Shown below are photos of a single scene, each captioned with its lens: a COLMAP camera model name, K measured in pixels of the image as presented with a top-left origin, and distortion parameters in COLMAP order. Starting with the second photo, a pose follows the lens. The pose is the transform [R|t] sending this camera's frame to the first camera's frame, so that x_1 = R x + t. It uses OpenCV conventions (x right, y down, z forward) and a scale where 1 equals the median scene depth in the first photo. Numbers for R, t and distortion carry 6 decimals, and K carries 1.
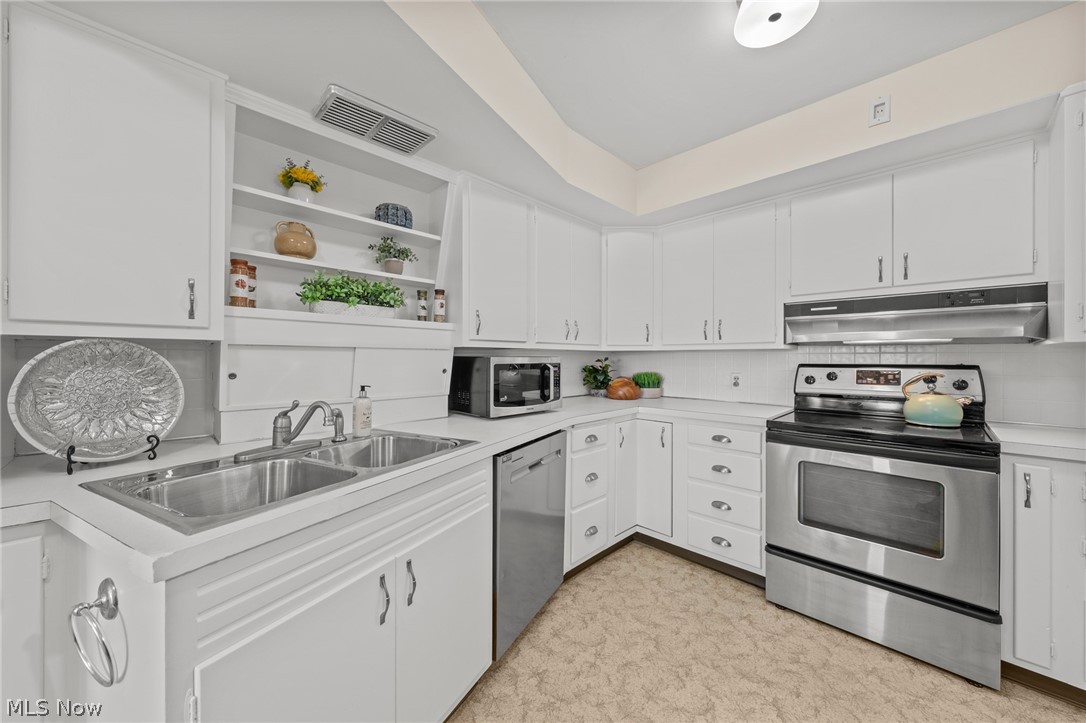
lens RADIAL K [[392.3, 0, 541.7], [0, 392.3, 359.4], [0, 0, 1]] dist [-0.000770, 0.000079]
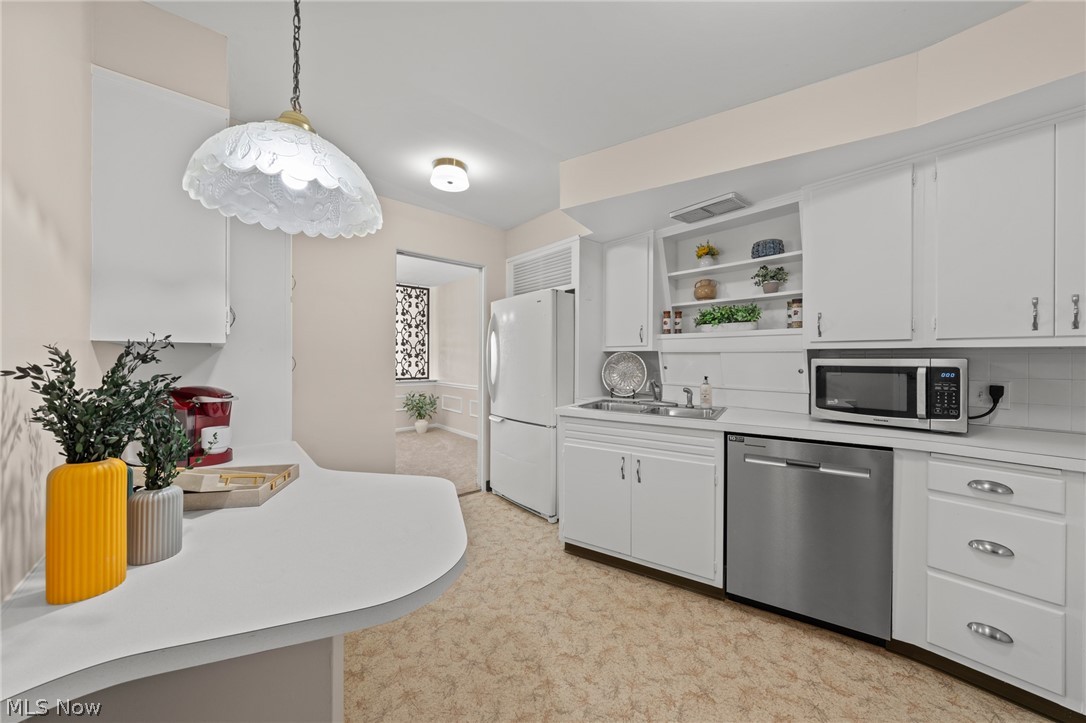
lens RADIAL K [[381.0, 0, 542.5], [0, 381.0, 358.5], [0, 0, 1]] dist [-0.003048, -0.000134]
pose [[-0.081326, -0.000913, -0.996687, 0.958074], [-0.008275, 0.999966, -0.000240, -0.000114], [0.996653, 0.008228, -0.081331, 0.387591]]
